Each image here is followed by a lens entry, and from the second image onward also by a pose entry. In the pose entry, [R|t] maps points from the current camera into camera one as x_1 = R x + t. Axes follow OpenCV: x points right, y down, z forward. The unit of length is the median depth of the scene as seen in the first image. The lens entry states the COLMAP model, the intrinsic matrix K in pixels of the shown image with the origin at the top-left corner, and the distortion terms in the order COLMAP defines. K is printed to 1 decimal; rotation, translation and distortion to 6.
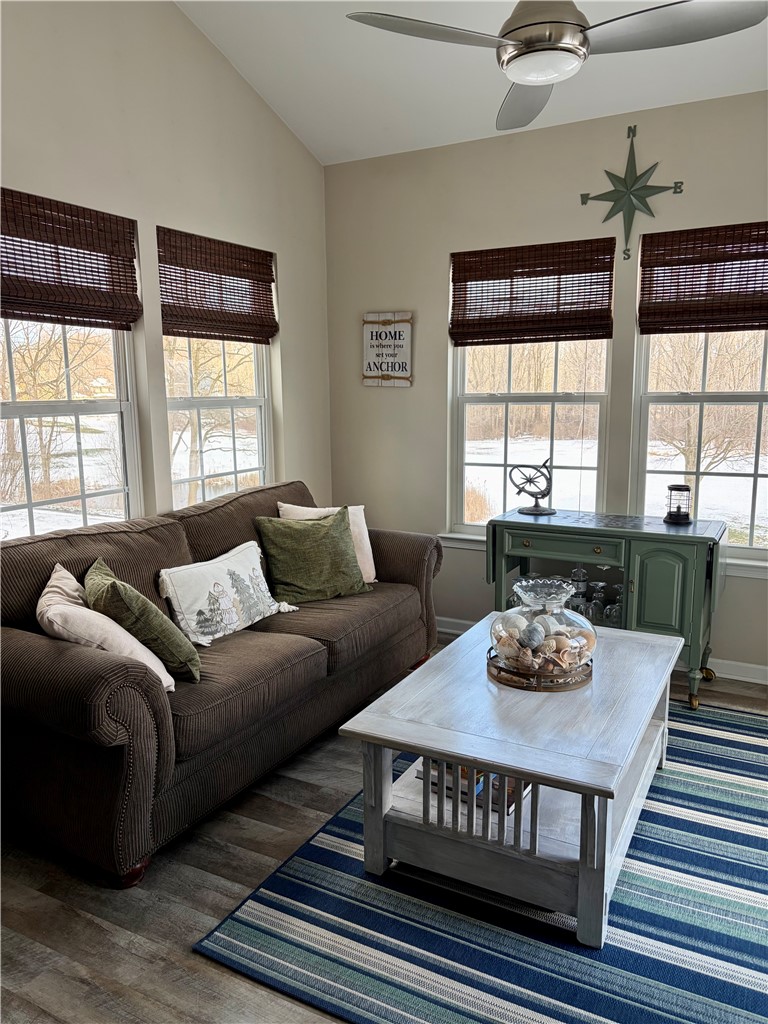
lens RADIAL K [[778.4, 0, 378.9], [0, 778.4, 513.6], [0, 0, 1]] dist [0.027694, -0.023436]
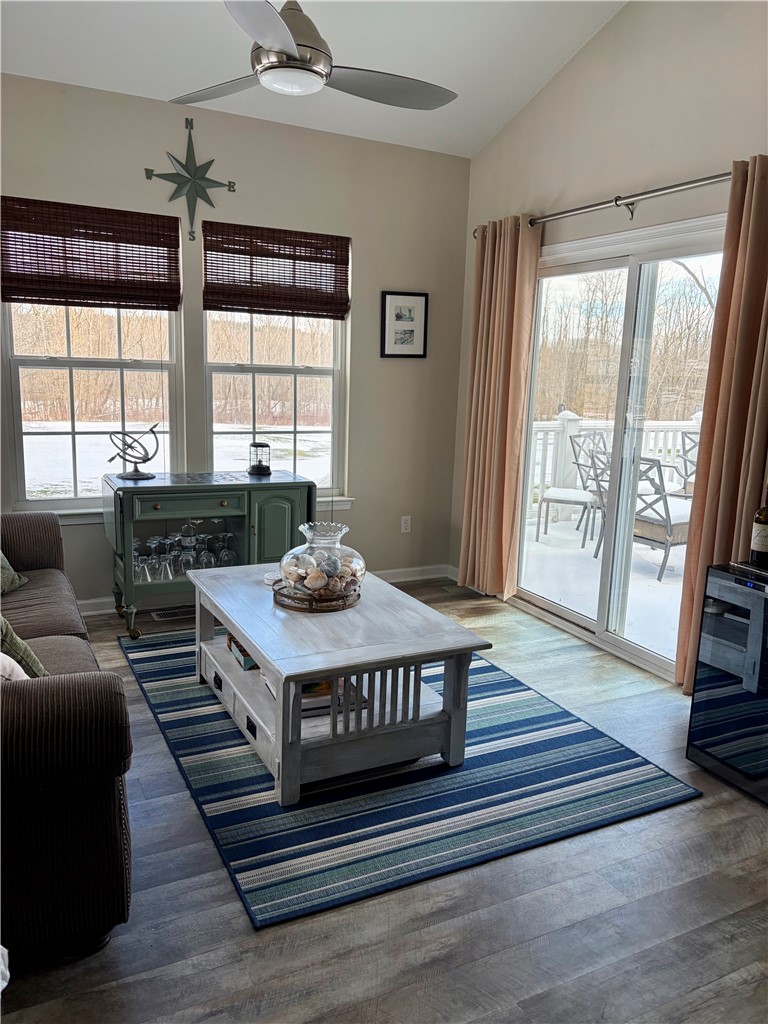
lens RADIAL K [[778.4, 0, 379.7], [0, 778.4, 510.5], [0, 0, 1]] dist [0.027694, -0.023436]
pose [[0.564630, -0.125117, 0.815806, -0.490928], [0.089757, 0.991889, 0.090000, -0.023076], [-0.820449, 0.022408, 0.571280, 0.163744]]
